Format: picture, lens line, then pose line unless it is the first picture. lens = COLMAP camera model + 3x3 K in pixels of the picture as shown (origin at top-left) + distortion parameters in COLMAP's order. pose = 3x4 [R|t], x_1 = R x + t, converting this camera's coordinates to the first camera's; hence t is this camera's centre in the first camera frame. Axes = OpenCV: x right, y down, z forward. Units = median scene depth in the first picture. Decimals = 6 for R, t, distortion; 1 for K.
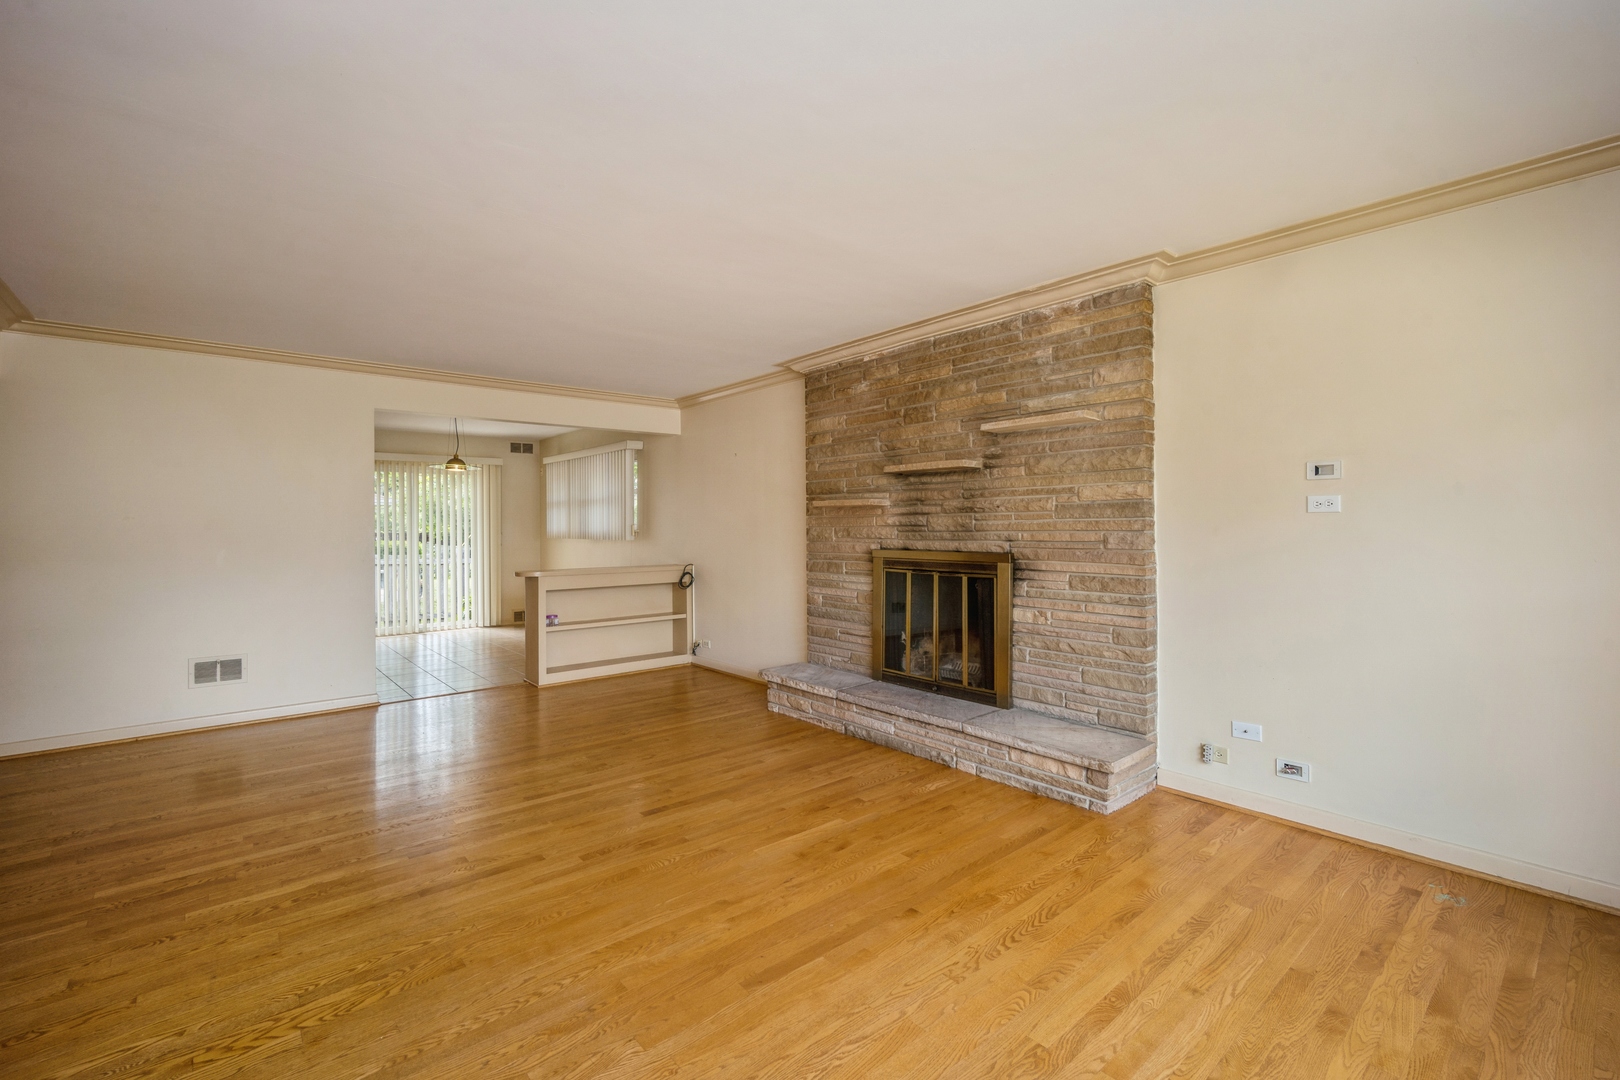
lens RADIAL K [[706.3, 0, 815.7], [0, 706.3, 532.8], [0, 0, 1]] dist [-0.013103, 0.000401]
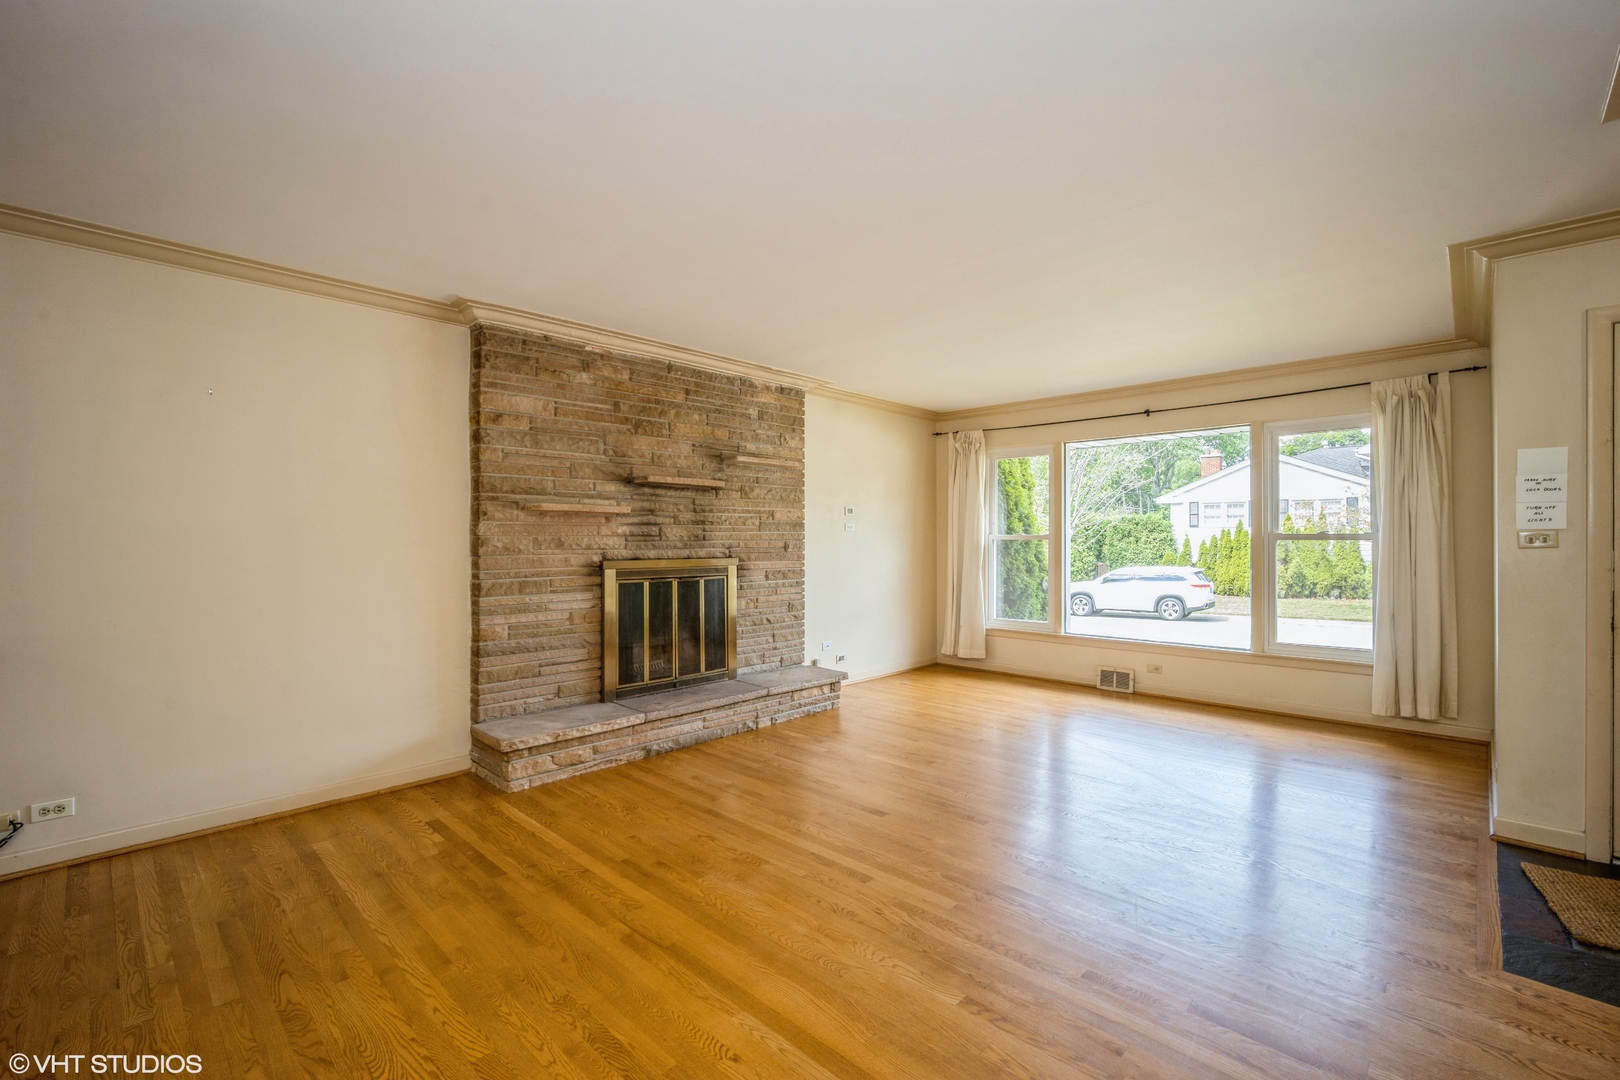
lens RADIAL K [[706.3, 0, 810.2], [0, 706.3, 540.3], [0, 0, 1]] dist [-0.013103, 0.000401]
pose [[-0.089777, 0.000656, 0.995962, -0.933300], [0.007473, 0.999972, 0.000015, -0.001356], [-0.995934, 0.007445, -0.089780, 0.888621]]
